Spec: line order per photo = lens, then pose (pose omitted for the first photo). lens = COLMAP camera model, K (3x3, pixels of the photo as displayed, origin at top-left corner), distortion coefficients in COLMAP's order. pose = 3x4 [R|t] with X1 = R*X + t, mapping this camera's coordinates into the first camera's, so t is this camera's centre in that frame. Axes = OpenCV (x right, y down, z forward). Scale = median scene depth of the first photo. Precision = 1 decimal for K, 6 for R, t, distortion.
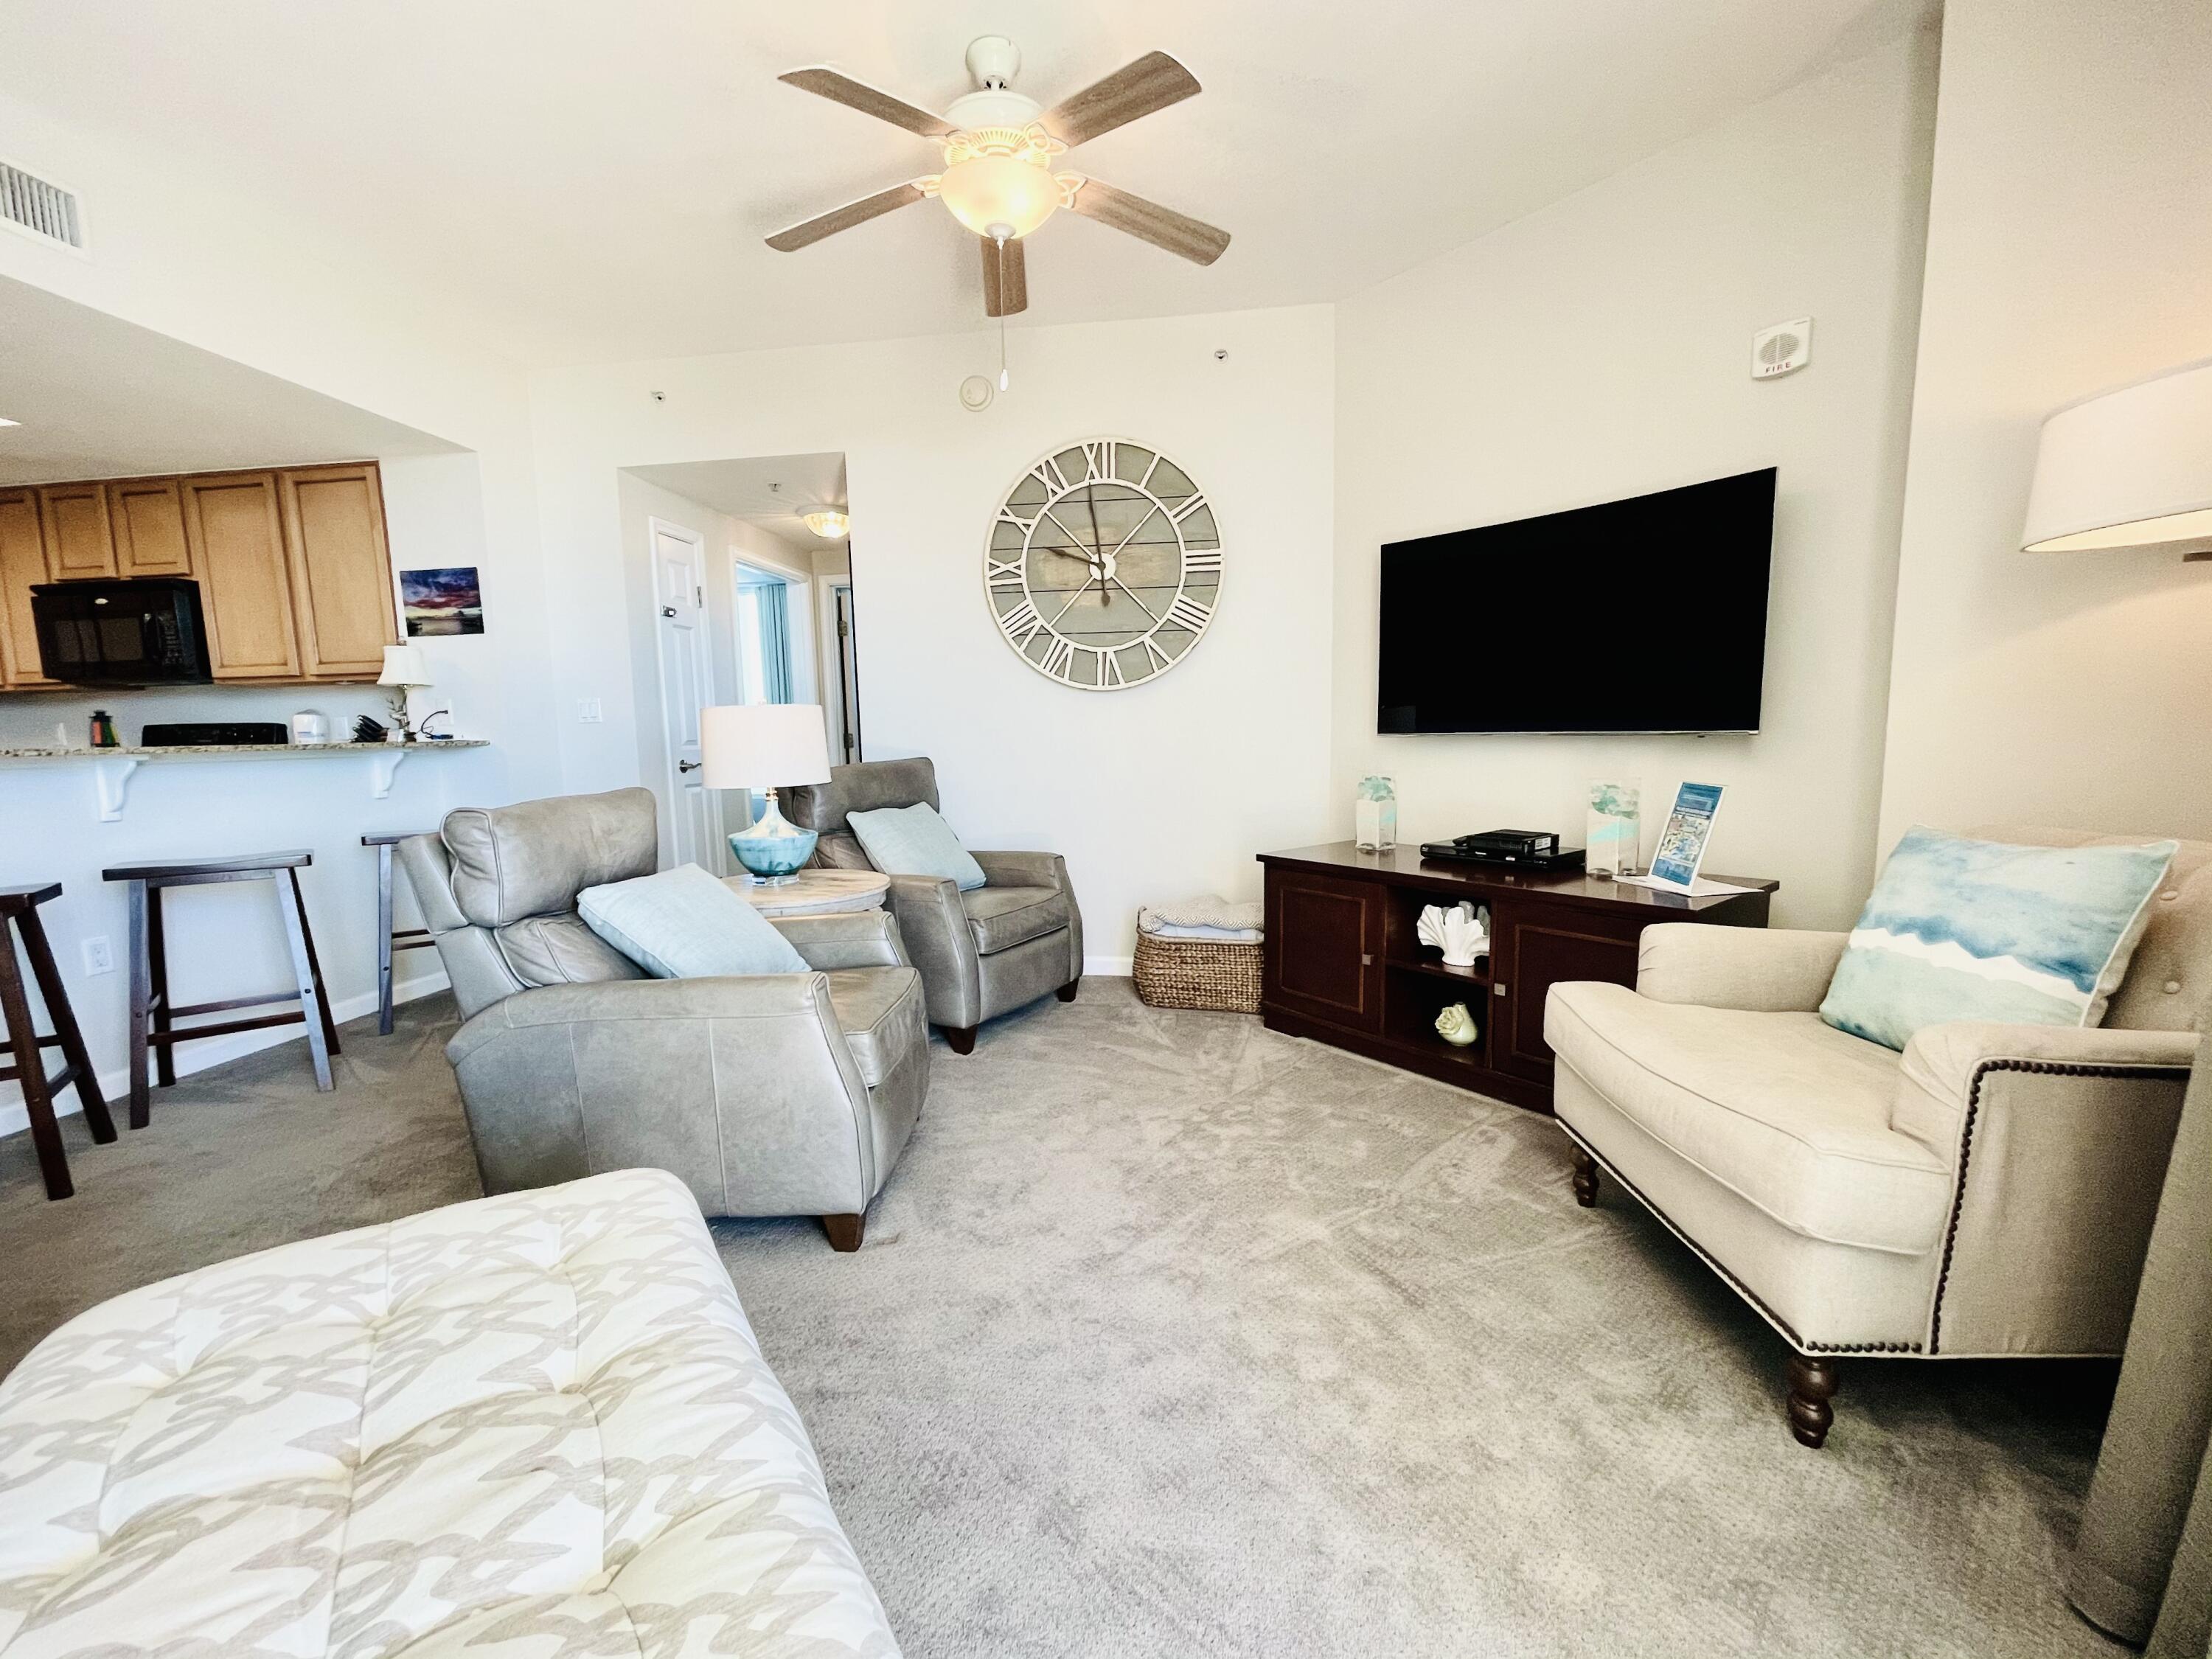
lens RADIAL K [[893.9, 0, 1072.1], [0, 893.9, 842.3], [0, 0, 1]] dist [0.003570, -0.000009]
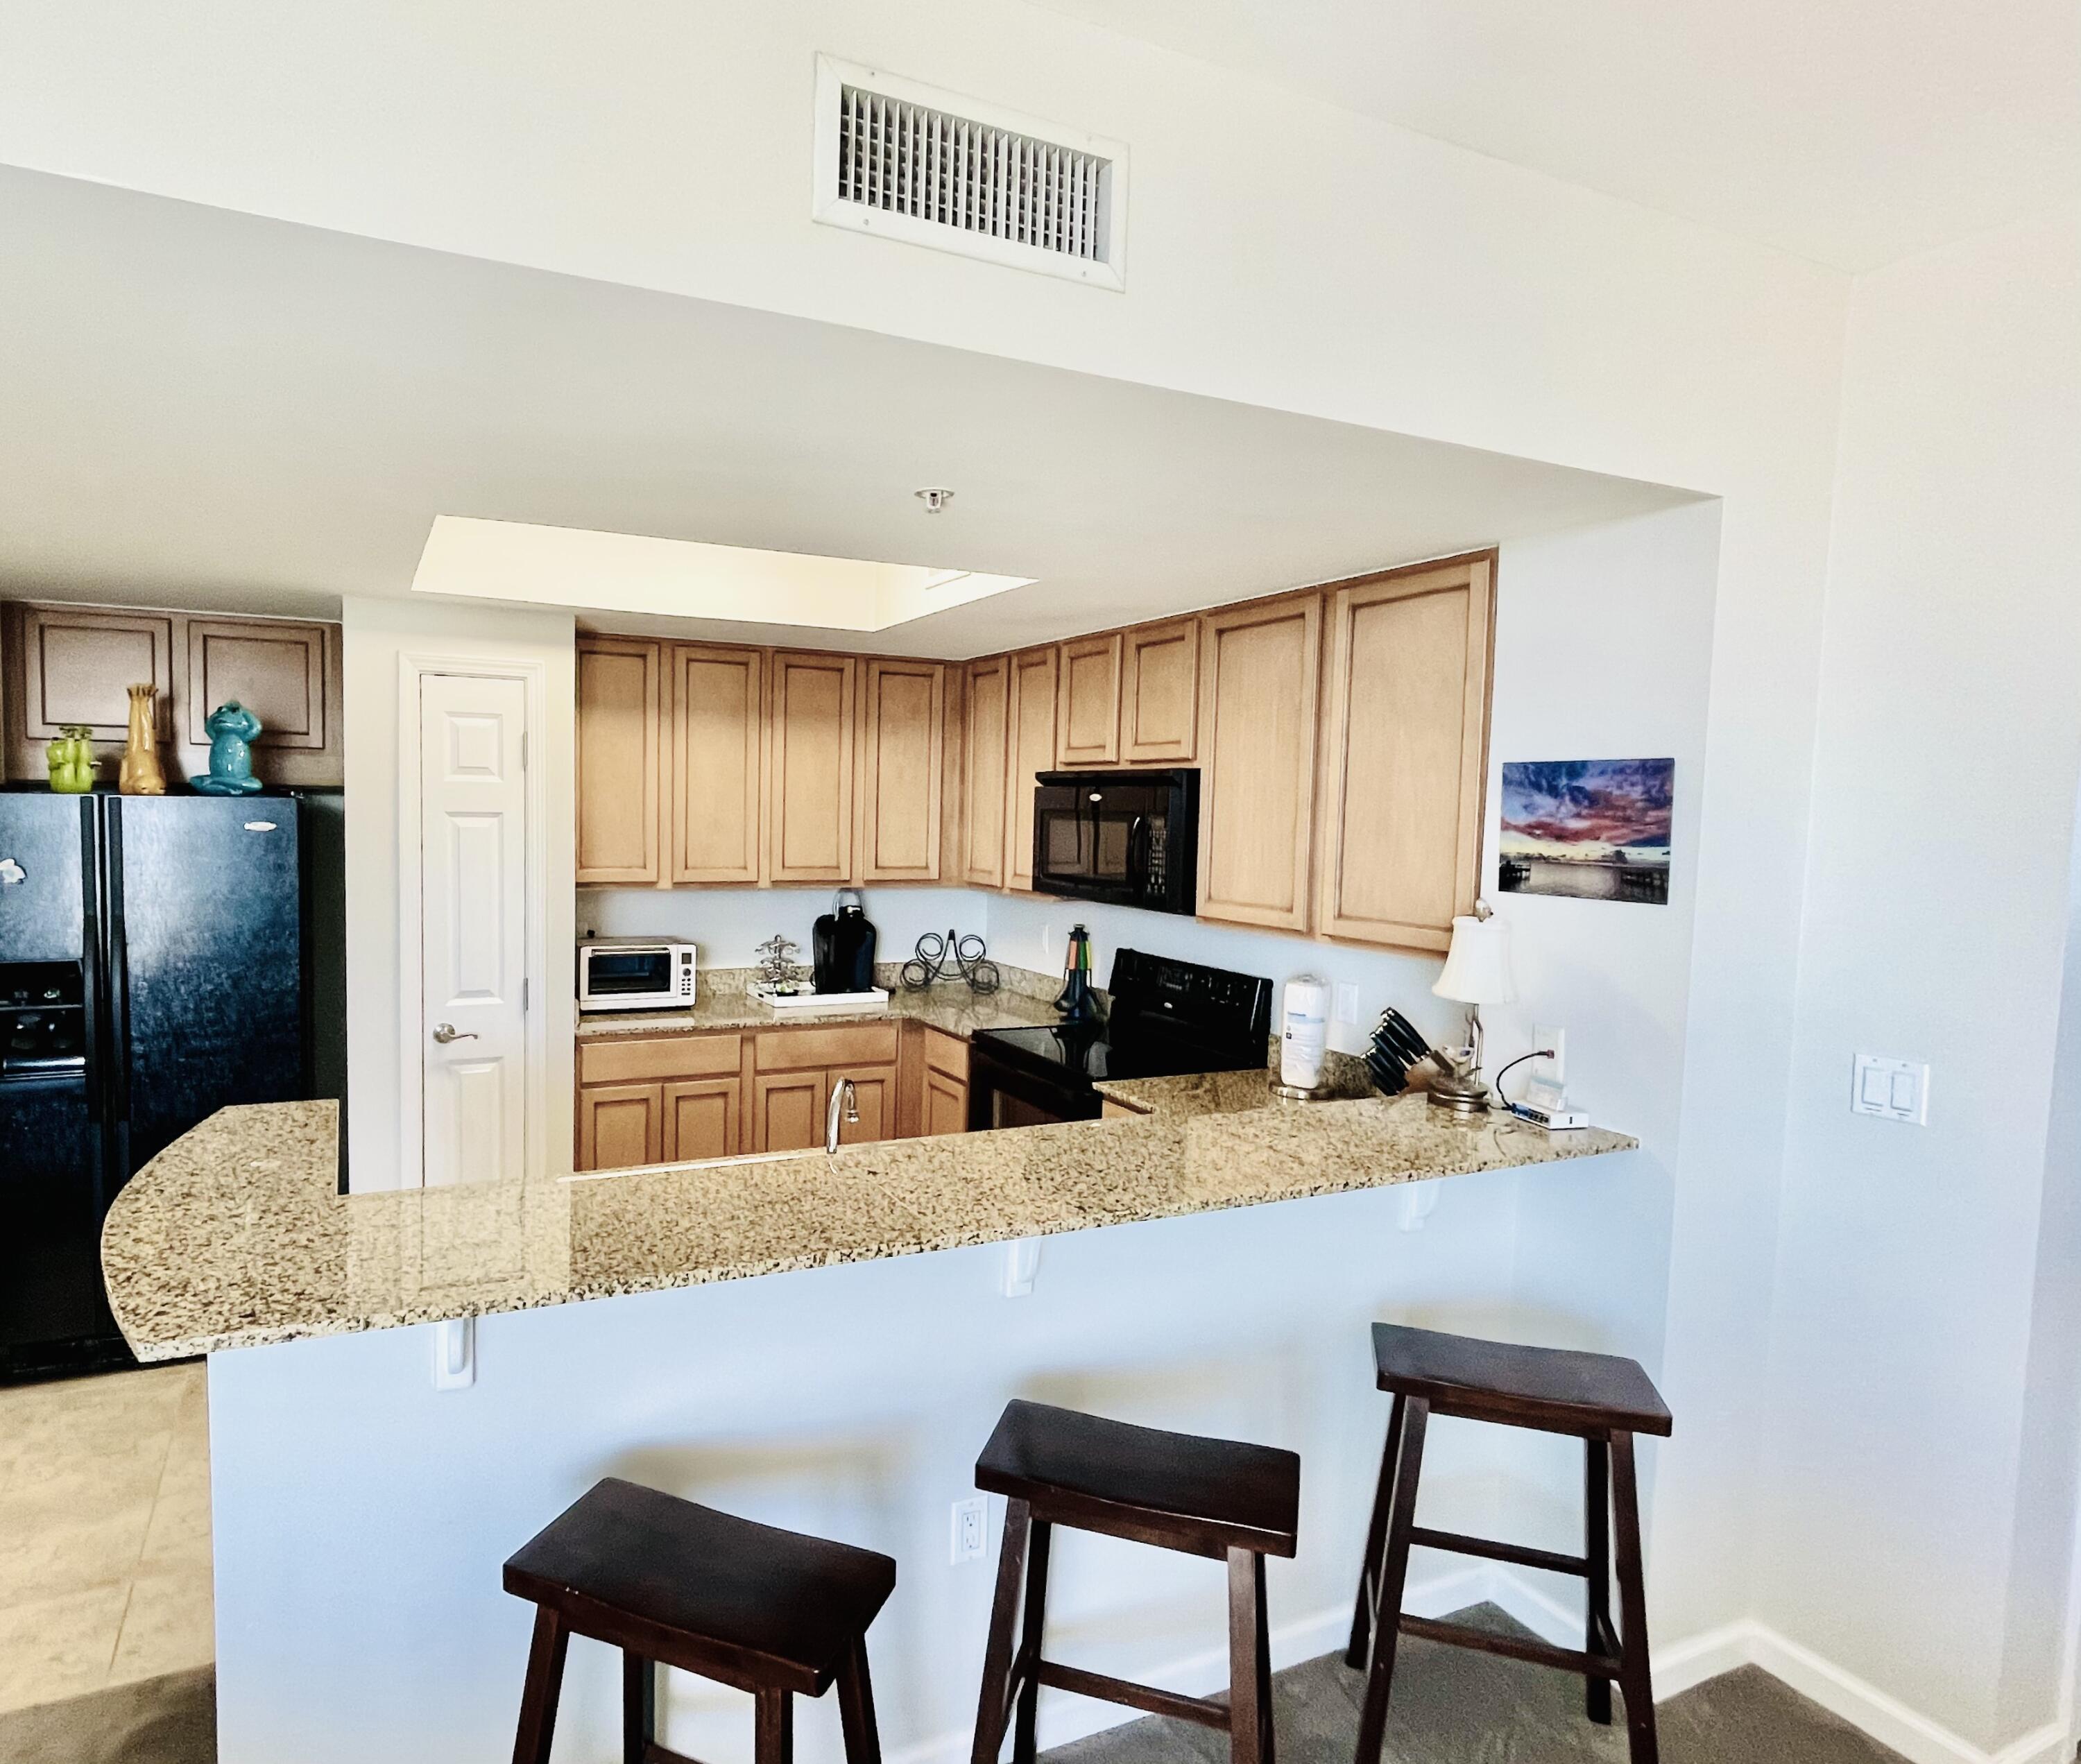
lens RADIAL K [[1239.6, 0, 904.6], [0, 1239.6, 903.8], [0, 0, 1]] dist [-0.007780, -0.001898]
pose [[0.548830, 0.091496, -0.830912, -0.403891], [-0.133956, 0.990773, 0.020619, -0.220770], [0.825131, 0.099990, 0.556022, 0.401030]]
